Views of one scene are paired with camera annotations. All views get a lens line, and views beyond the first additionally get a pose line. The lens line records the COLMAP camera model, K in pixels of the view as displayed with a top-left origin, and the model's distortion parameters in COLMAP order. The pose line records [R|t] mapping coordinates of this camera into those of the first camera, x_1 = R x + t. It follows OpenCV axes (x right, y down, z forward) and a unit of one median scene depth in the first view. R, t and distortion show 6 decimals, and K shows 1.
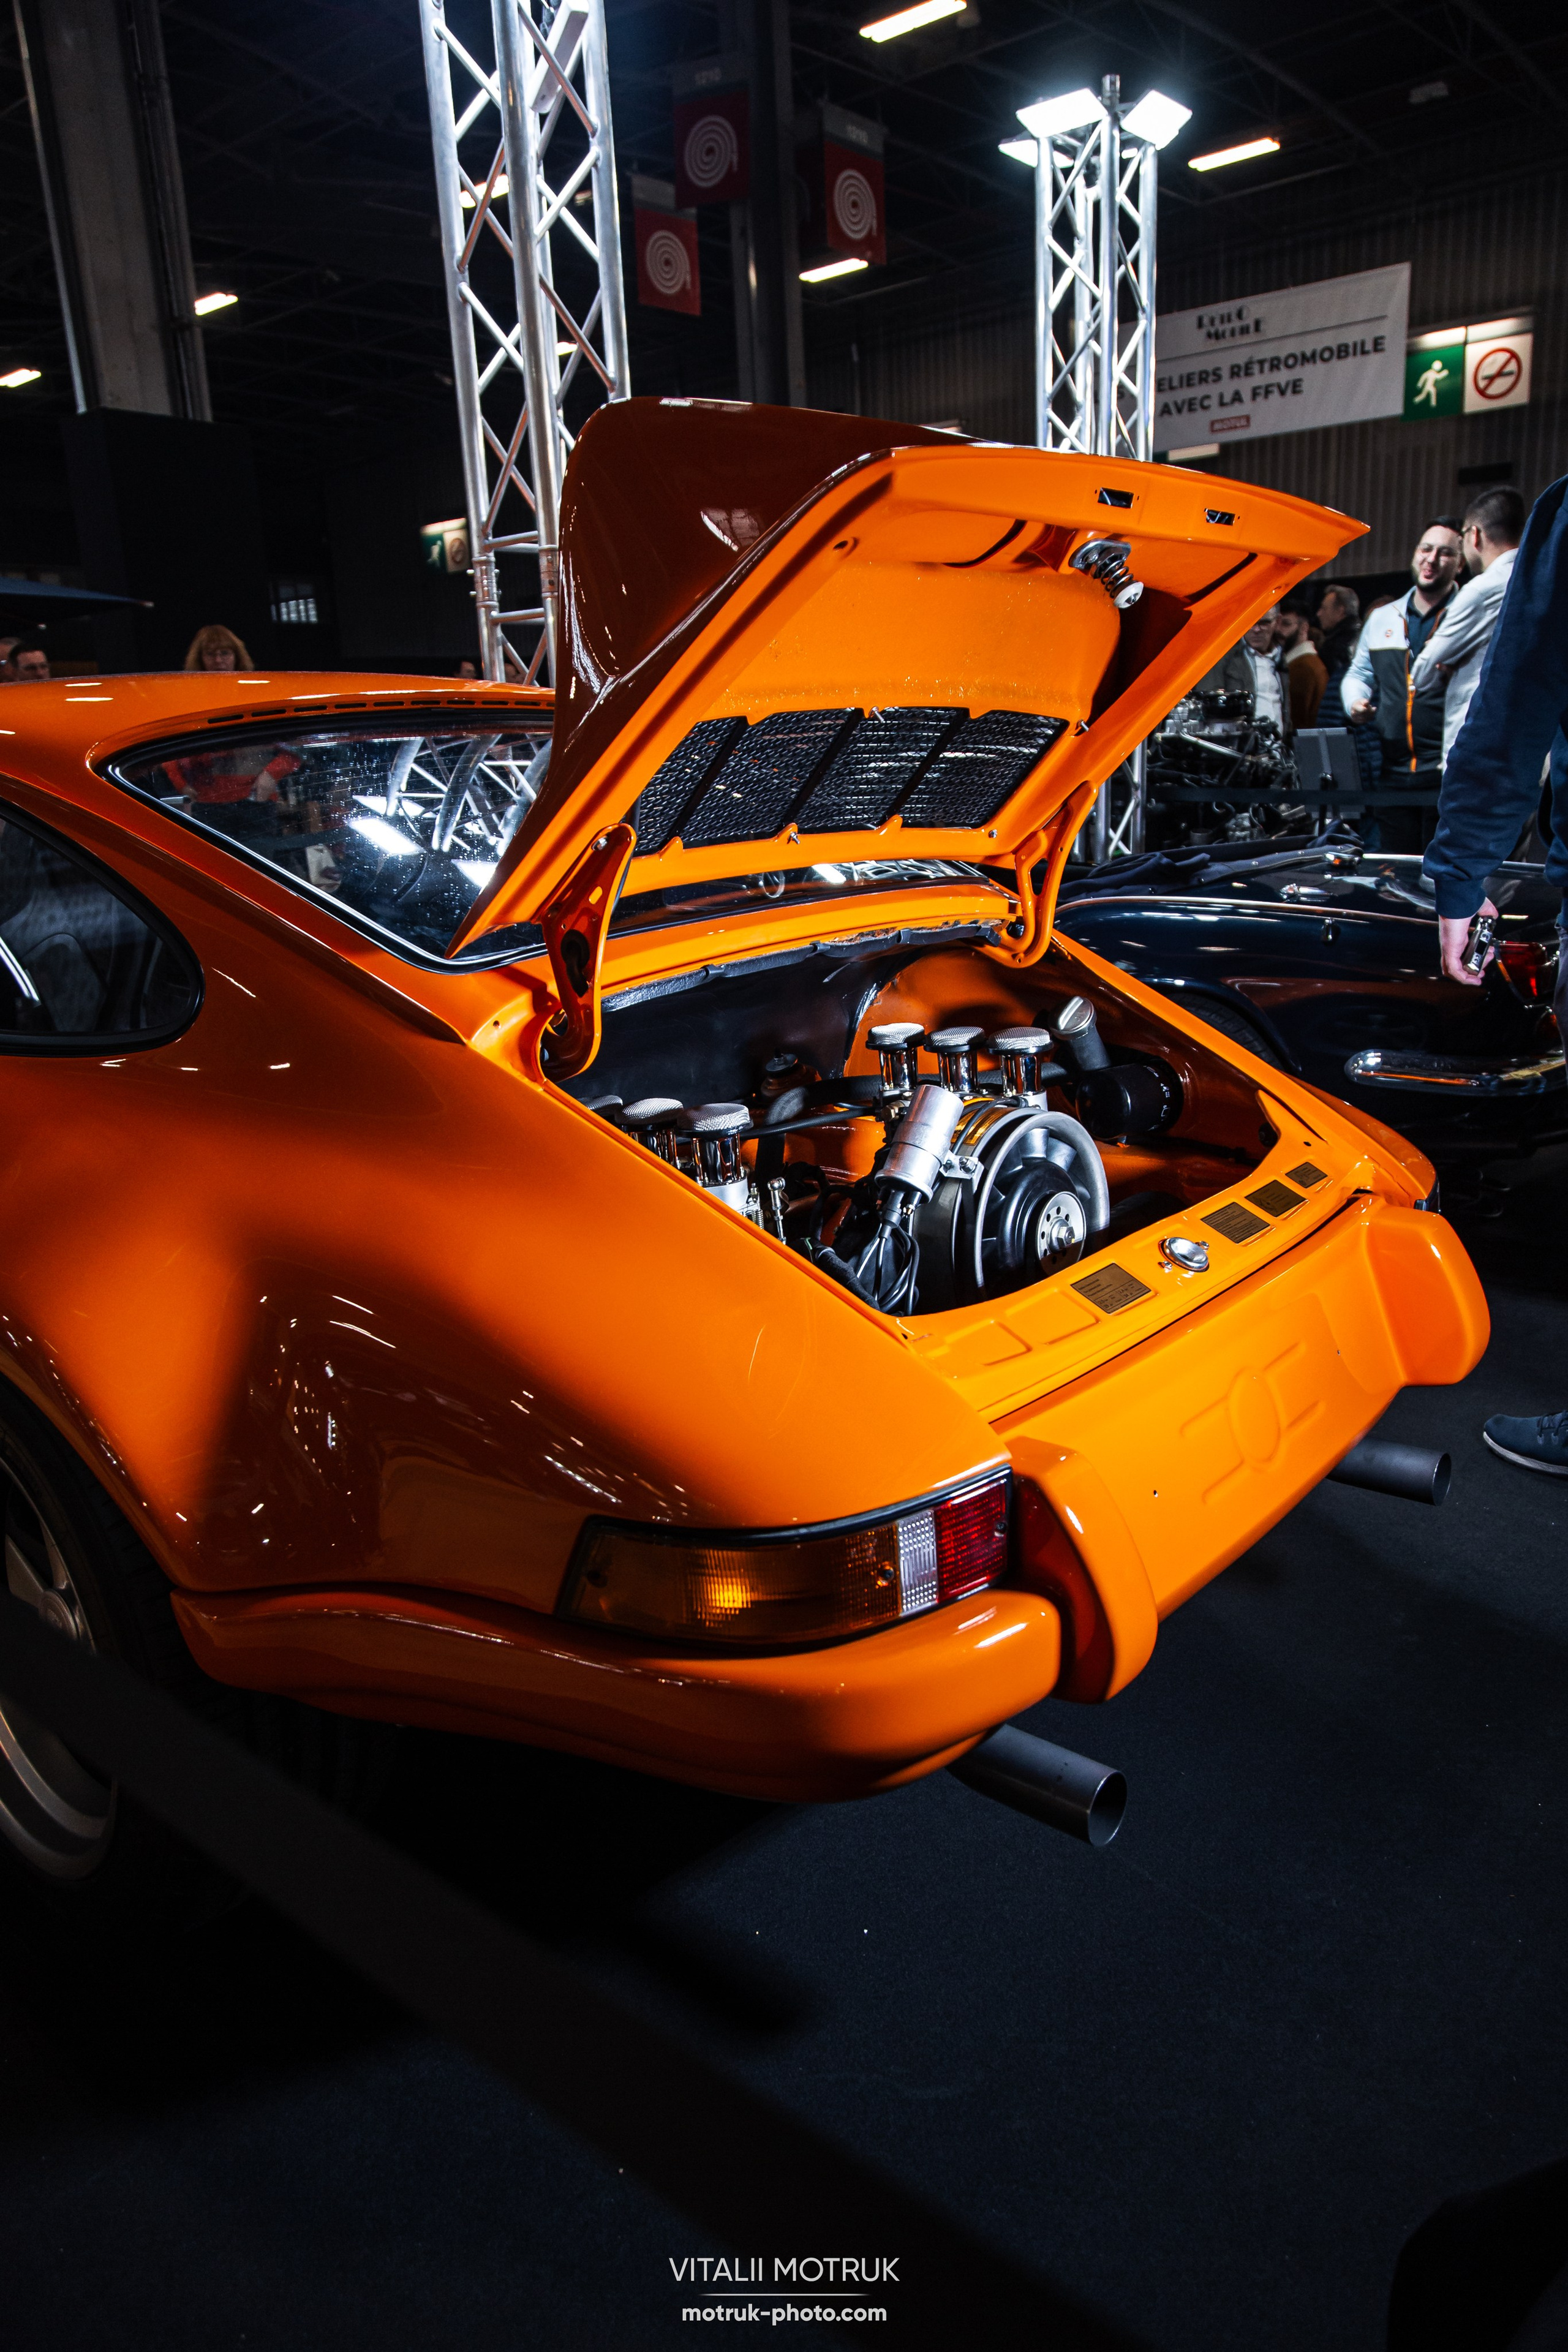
lens RADIAL K [[1578.8, 0, 784.0], [0, 1578.8, 1176.0], [0, 0, 1]] dist [0.004156, -0.004381]
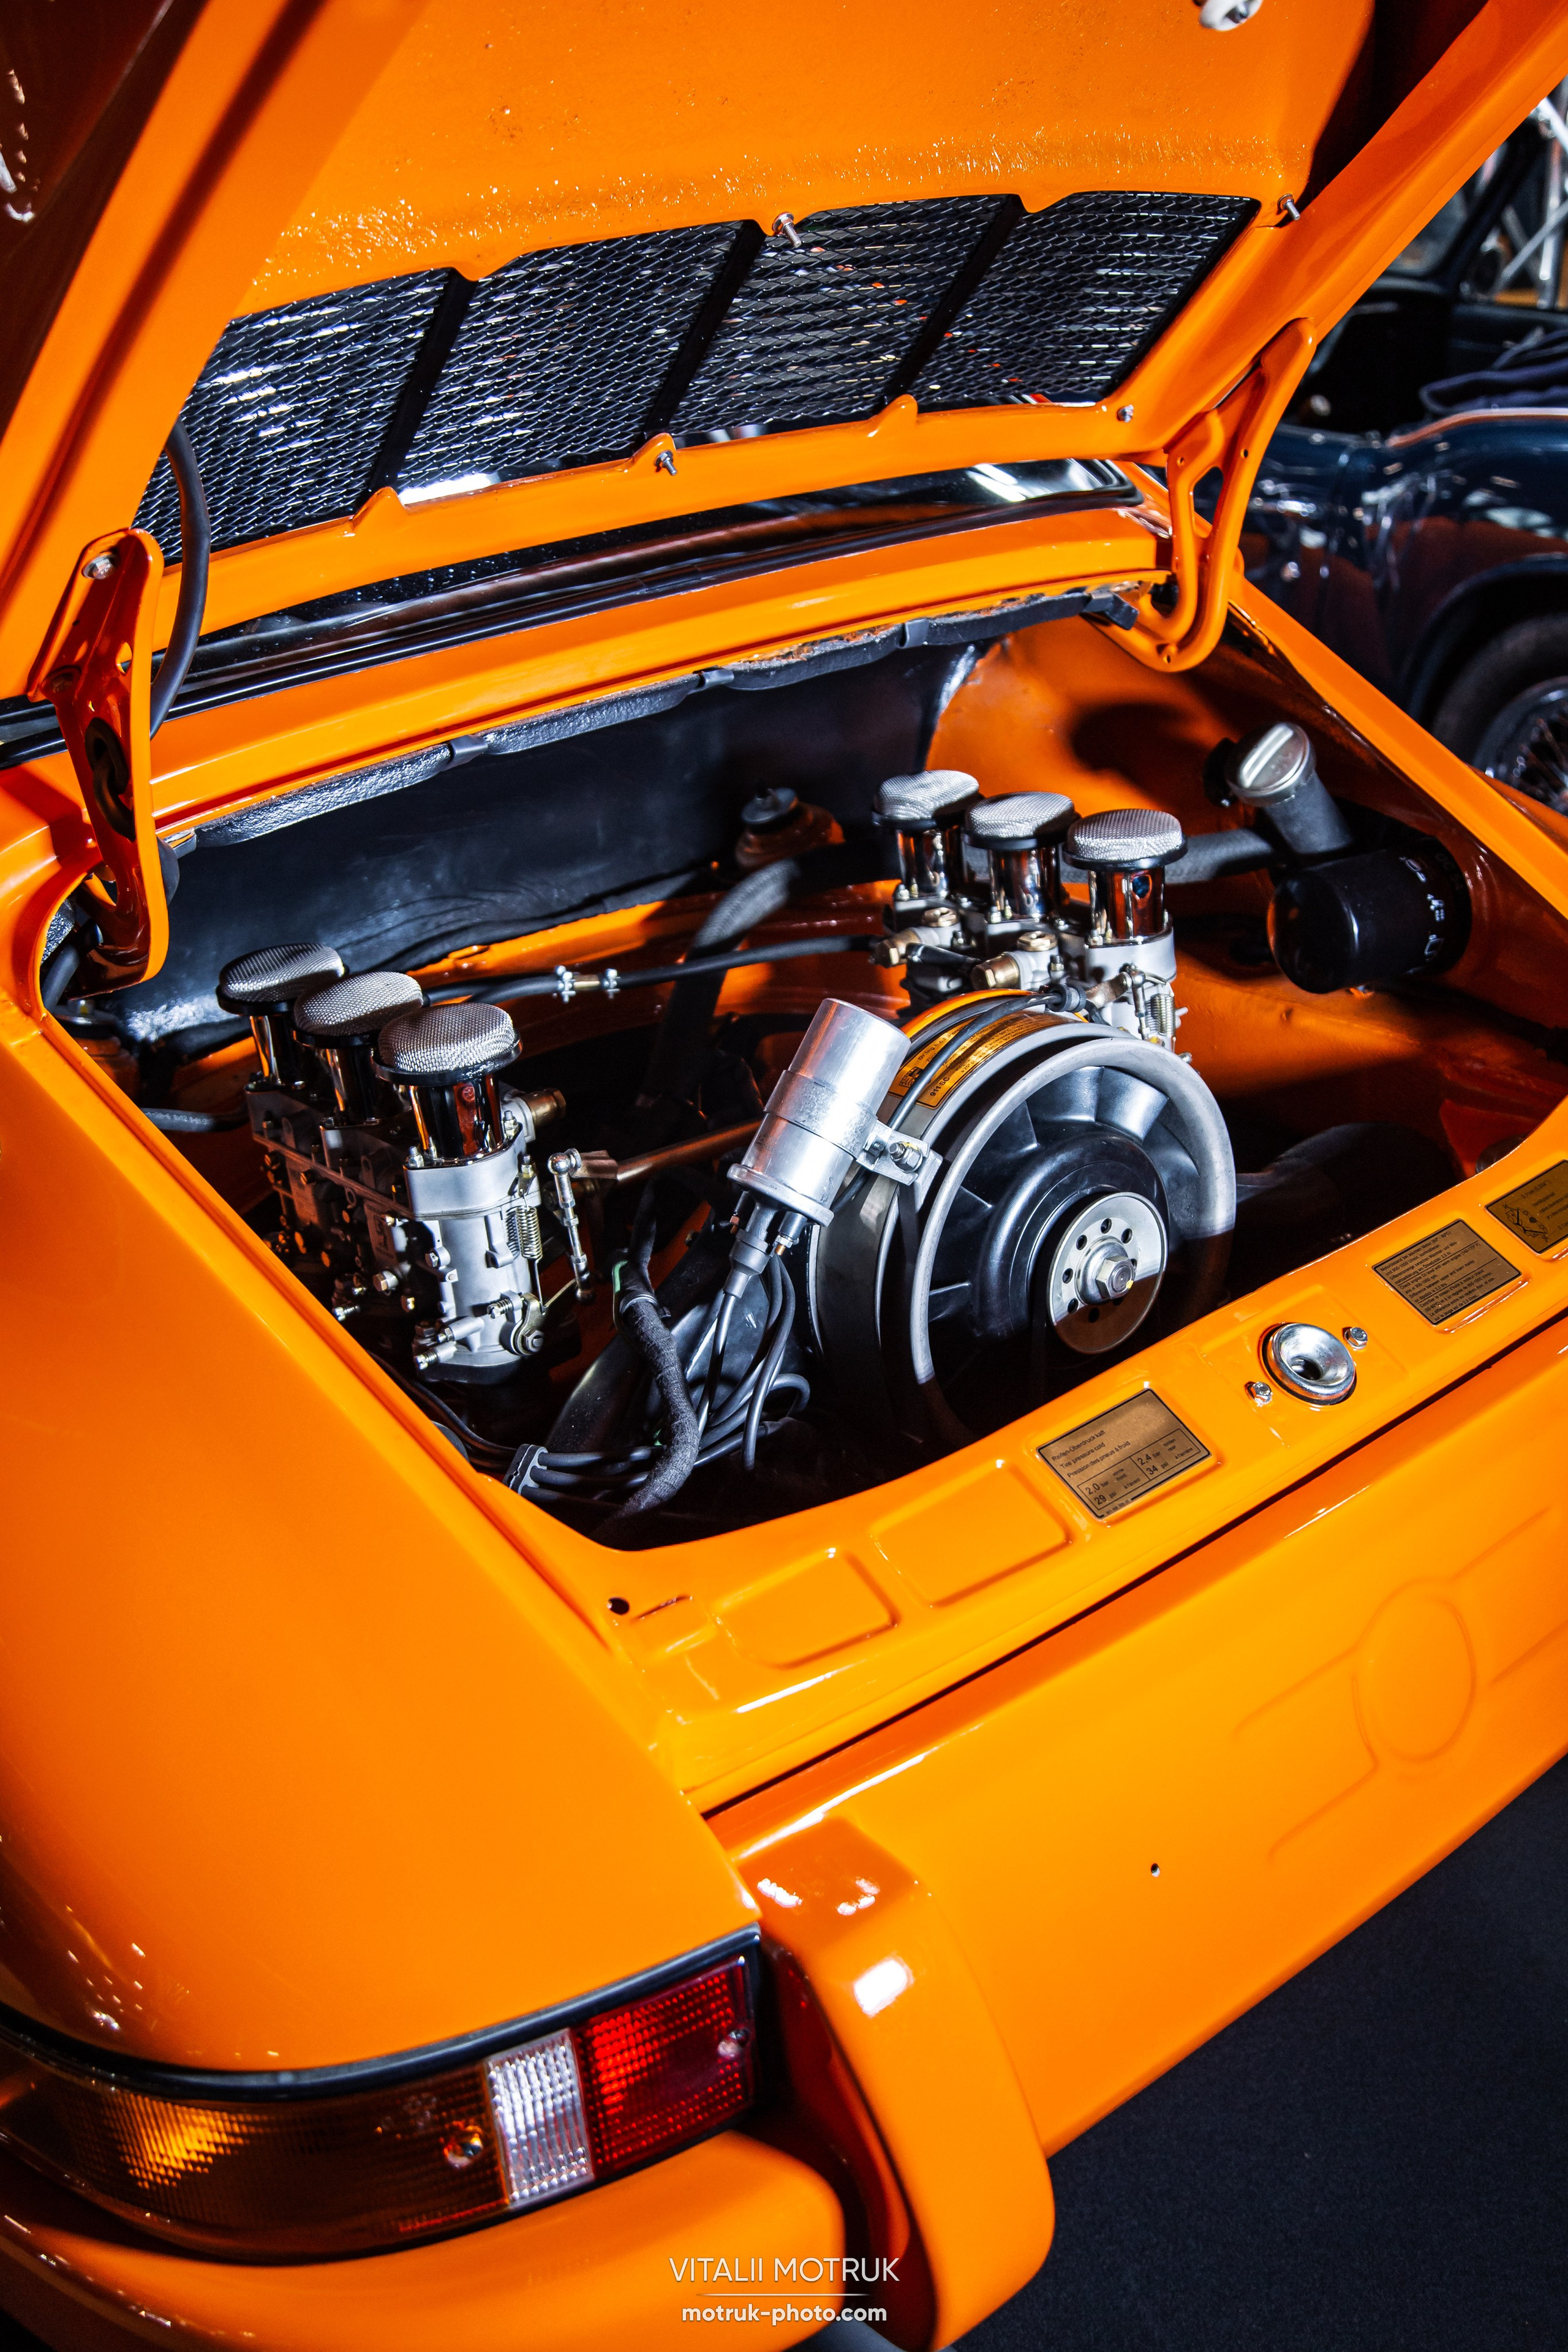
lens RADIAL K [[2272.0, 0, 784.0], [0, 2272.0, 1176.0], [0, 0, 1]] dist [-0.000894, -0.020213]
pose [[0.987586, 0.058270, -0.145874, 0.179030], [-0.028010, 0.979094, 0.201471, -0.145541], [0.154564, -0.194884, 0.968571, 0.254228]]
